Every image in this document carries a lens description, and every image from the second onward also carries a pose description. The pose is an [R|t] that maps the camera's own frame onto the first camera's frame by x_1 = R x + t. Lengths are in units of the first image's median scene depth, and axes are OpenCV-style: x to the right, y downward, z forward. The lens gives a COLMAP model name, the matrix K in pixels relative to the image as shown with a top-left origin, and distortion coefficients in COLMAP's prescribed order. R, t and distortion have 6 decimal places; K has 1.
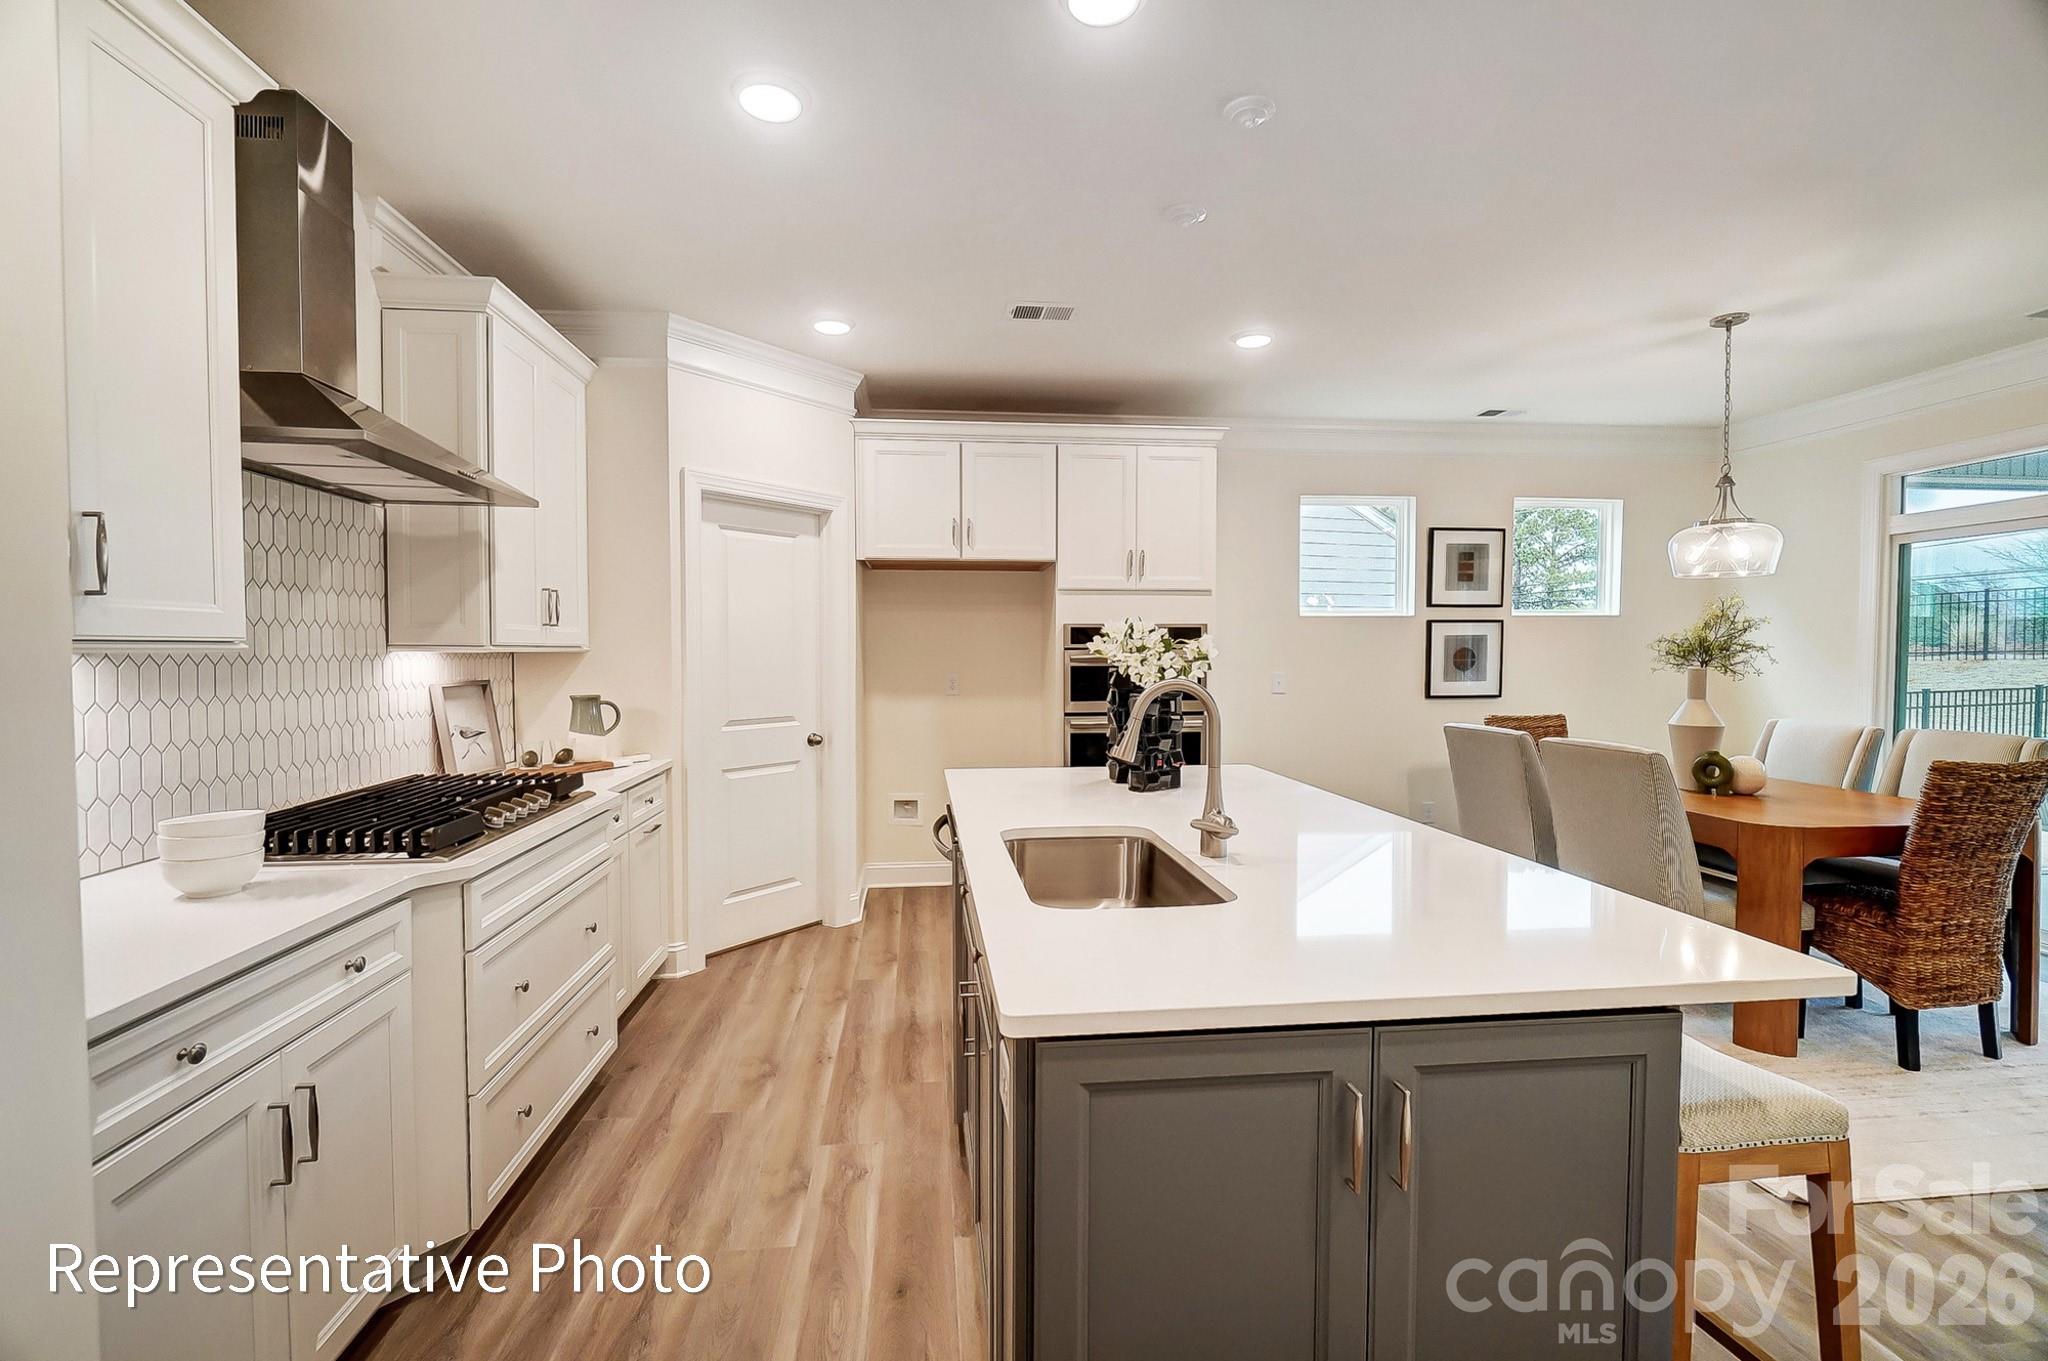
lens RADIAL K [[907.0, 0, 996.3], [0, 907.0, 684.5], [0, 0, 1]] dist [0.018199, 0.000253]
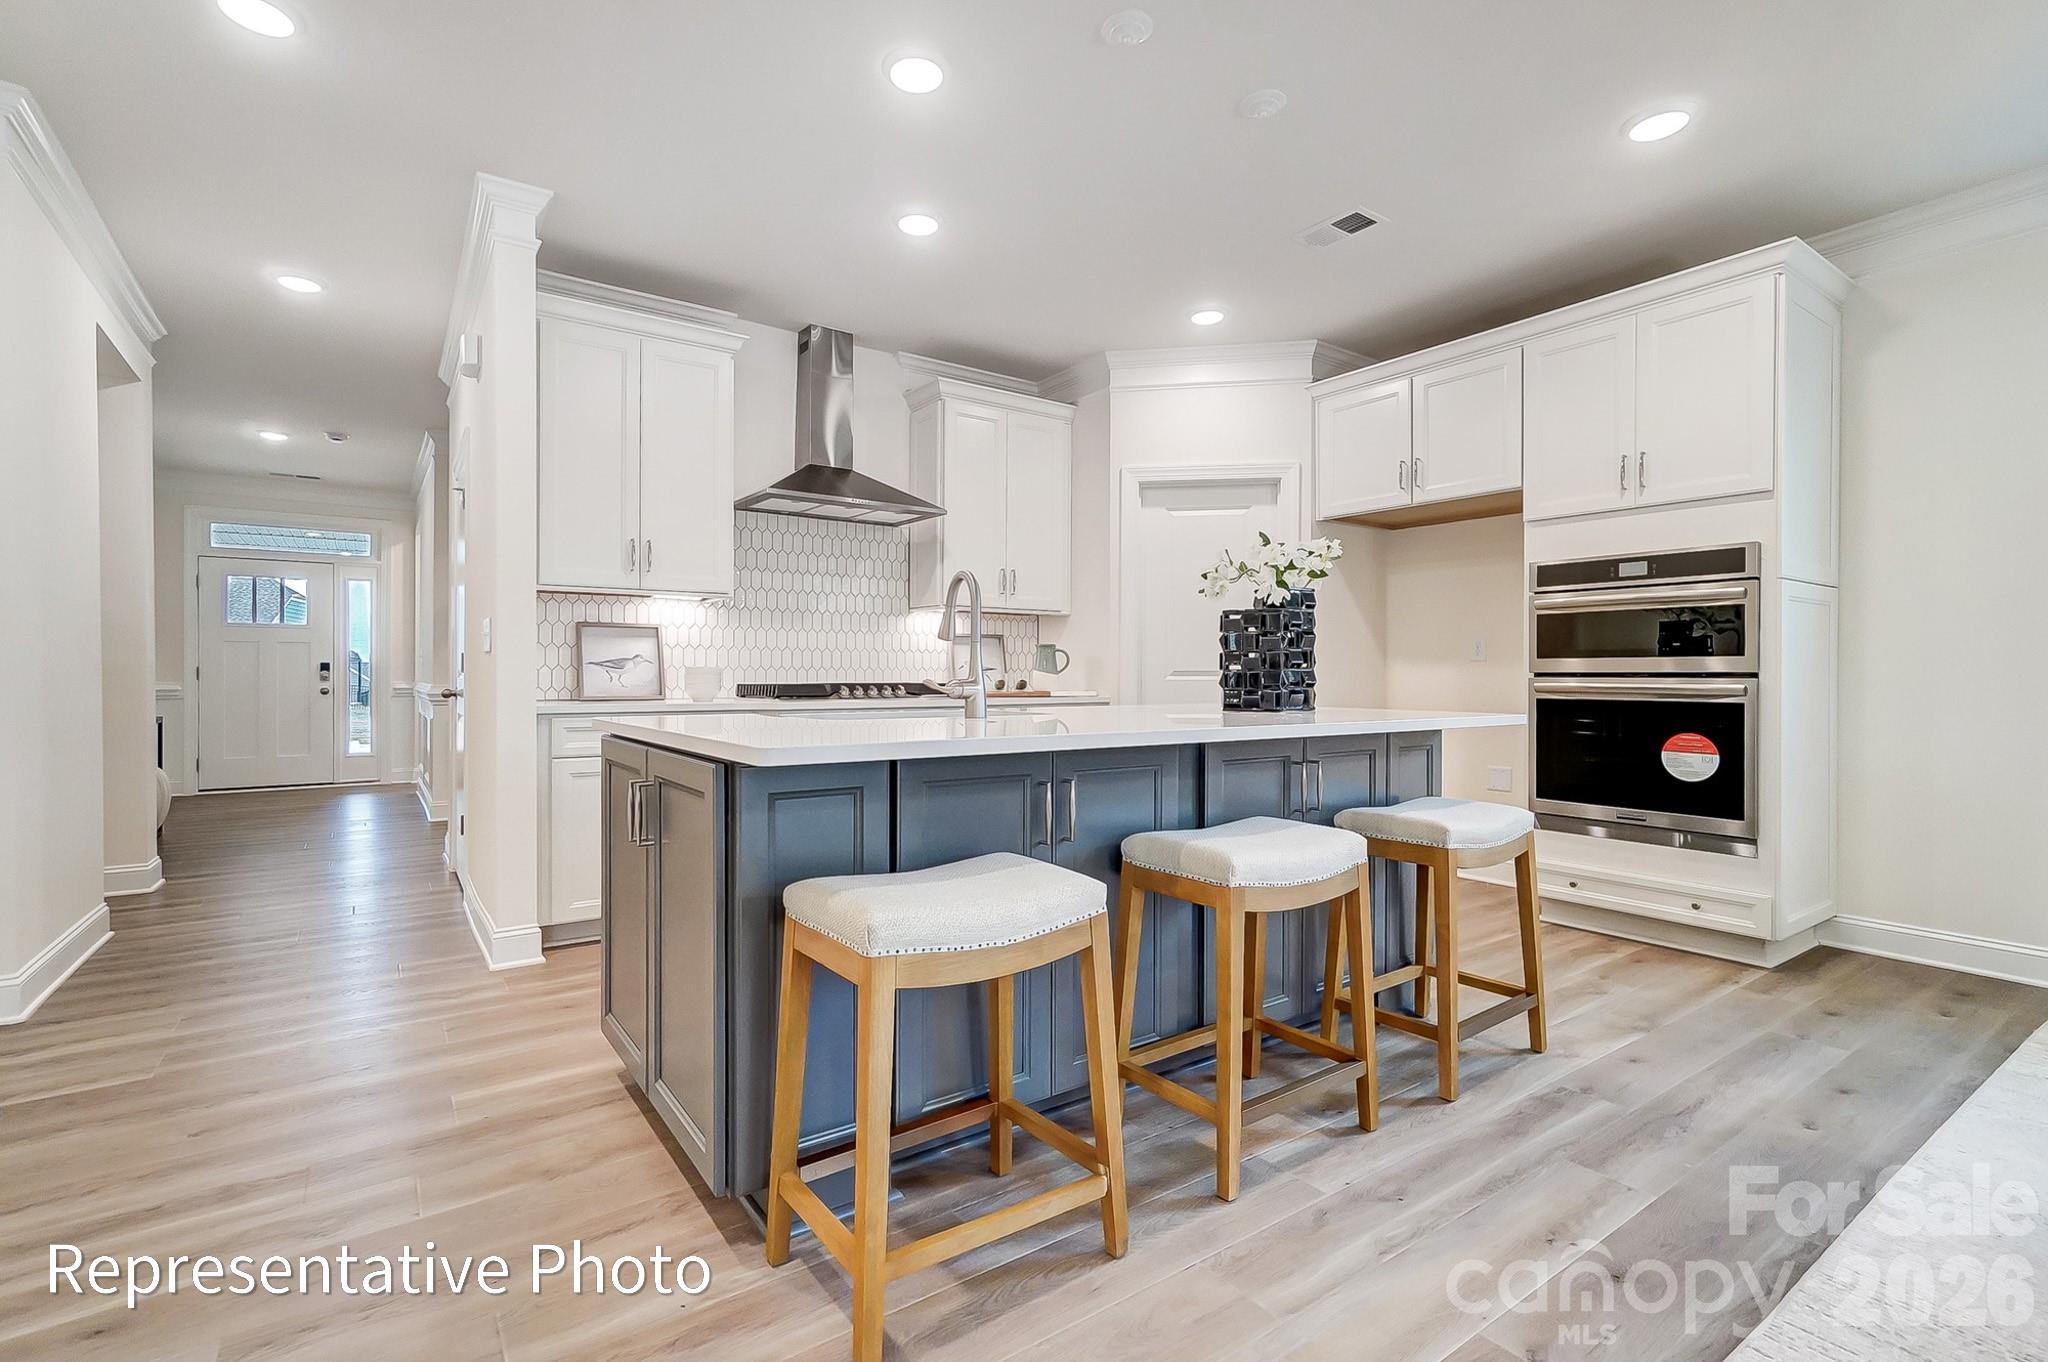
lens RADIAL K [[907.0, 0, 996.3], [0, 907.0, 685.0], [0, 0, 1]] dist [0.018199, 0.000253]
pose [[0.484762, 0.014494, -0.874526, 0.572622], [-0.033683, 0.999430, -0.002107, 0.061797], [0.873997, 0.030478, 0.484974, 0.194629]]
